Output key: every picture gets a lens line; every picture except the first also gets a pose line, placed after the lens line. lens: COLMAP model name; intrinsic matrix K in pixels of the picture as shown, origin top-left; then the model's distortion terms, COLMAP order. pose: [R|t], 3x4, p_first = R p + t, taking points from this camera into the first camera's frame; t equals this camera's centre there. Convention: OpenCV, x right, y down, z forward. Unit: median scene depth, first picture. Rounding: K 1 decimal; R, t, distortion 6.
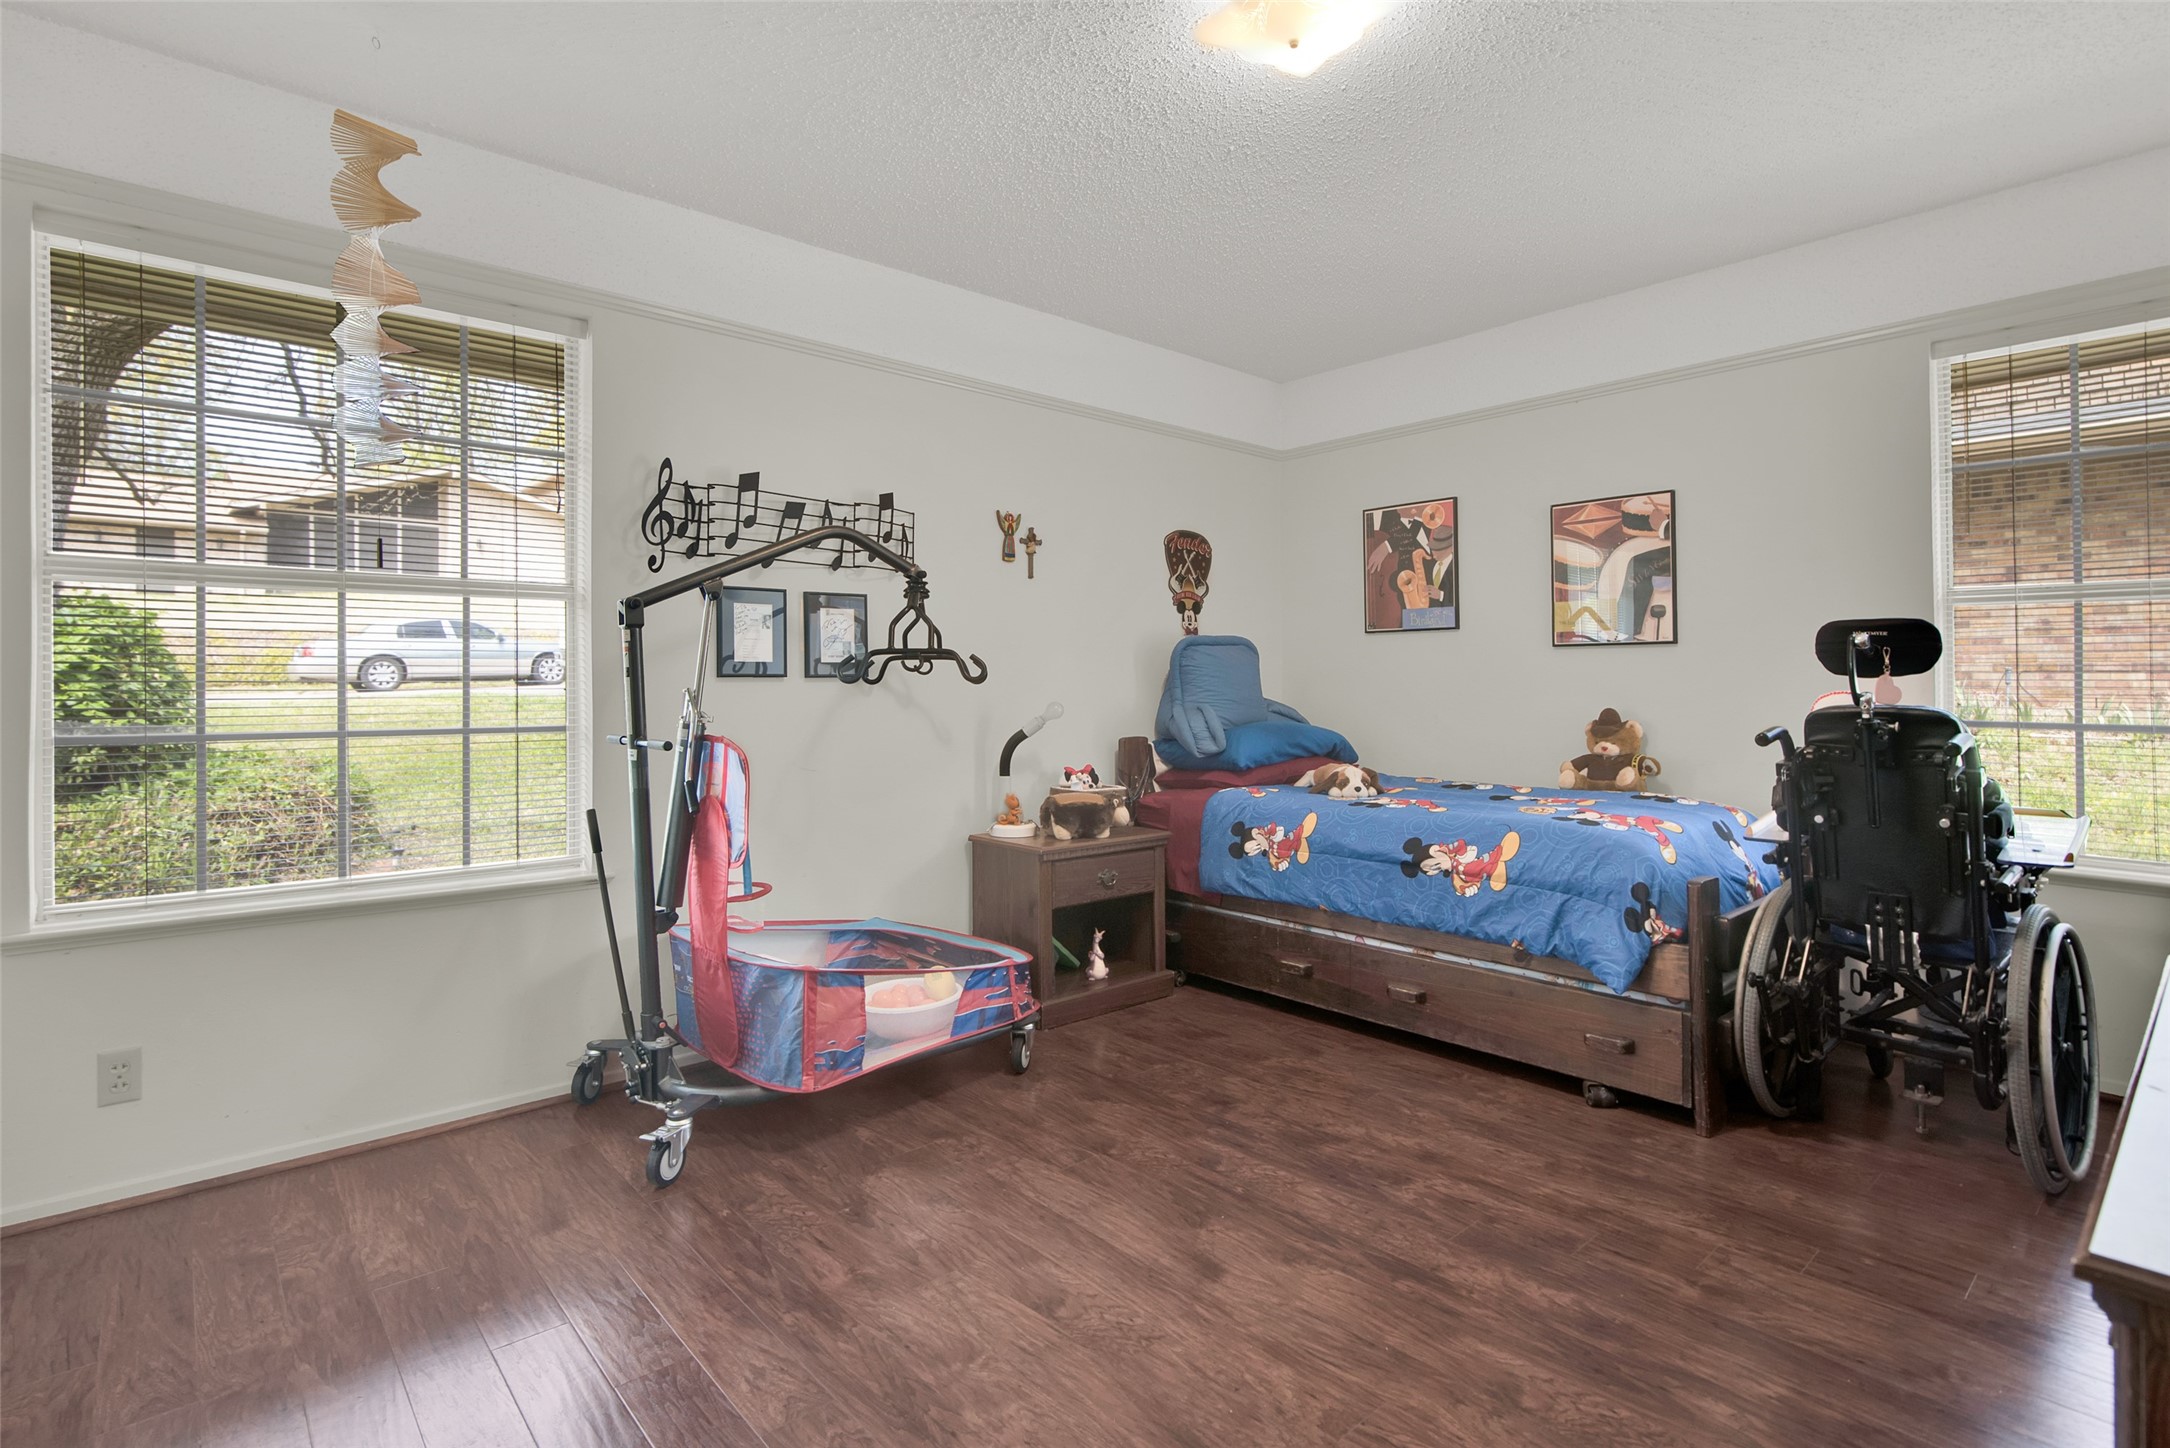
lens RADIAL K [[1051.8, 0, 1058.6], [0, 1051.8, 680.2], [0, 0, 1]] dist [-0.020404, -0.000395]
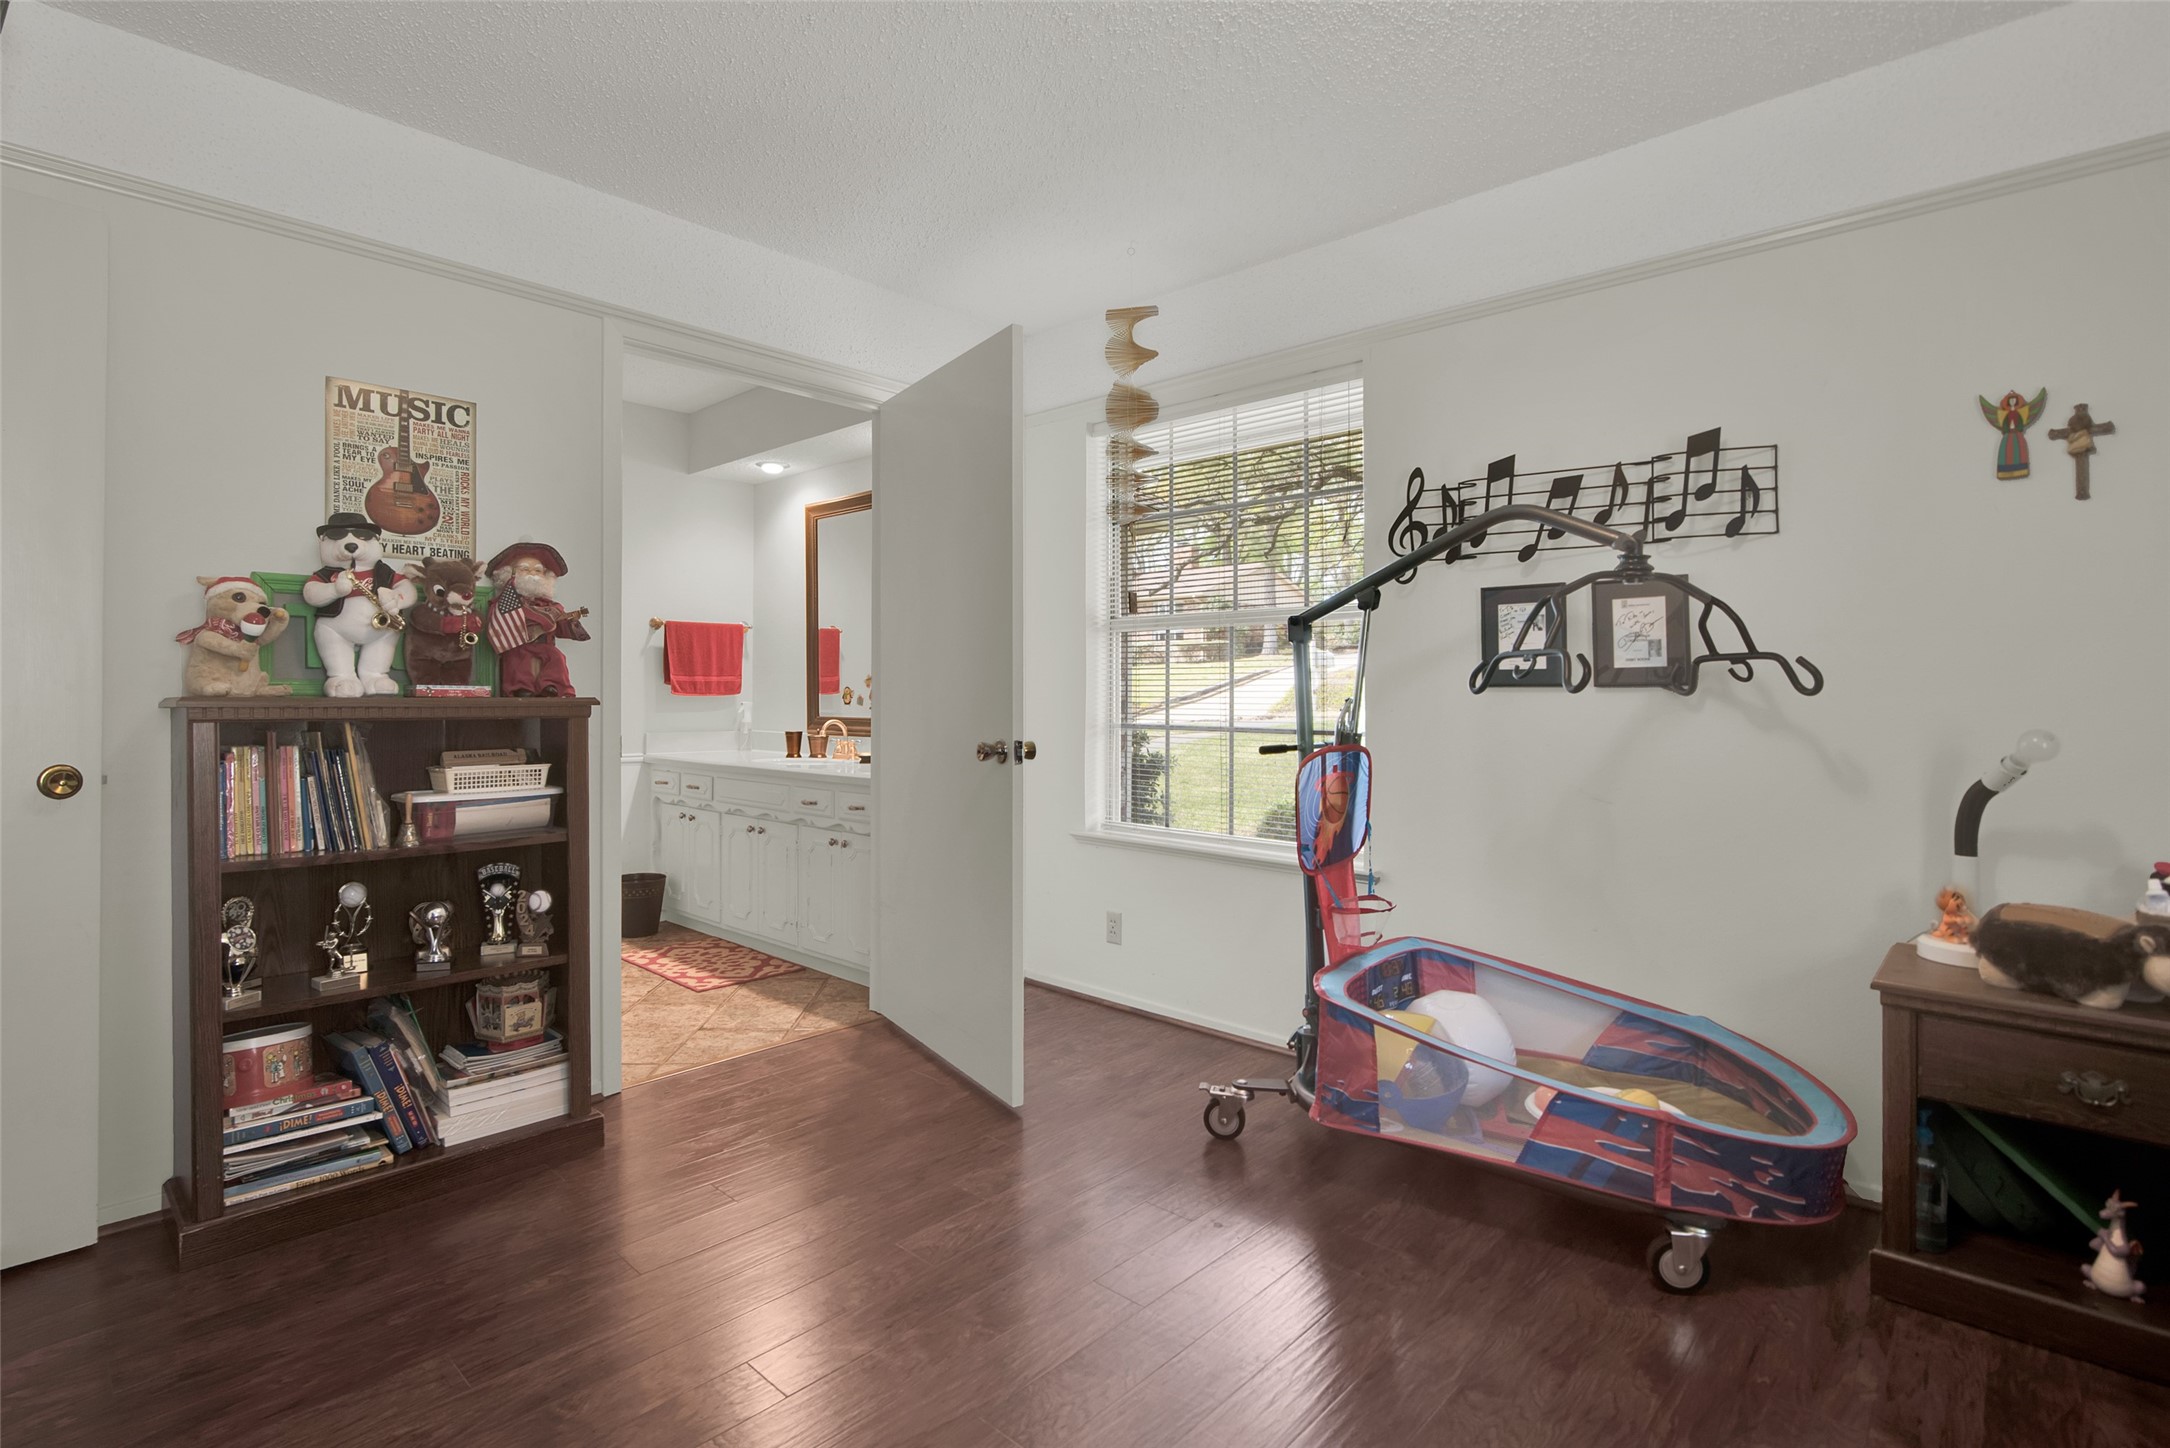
lens RADIAL K [[1051.8, 0, 1058.6], [0, 1051.8, 680.2], [0, 0, 1]] dist [-0.020404, -0.000395]
pose [[0.094223, -0.009074, -0.995510, 0.524459], [0.000881, 0.999959, -0.009031, -0.000934], [0.995551, -0.000026, 0.094227, 0.508431]]
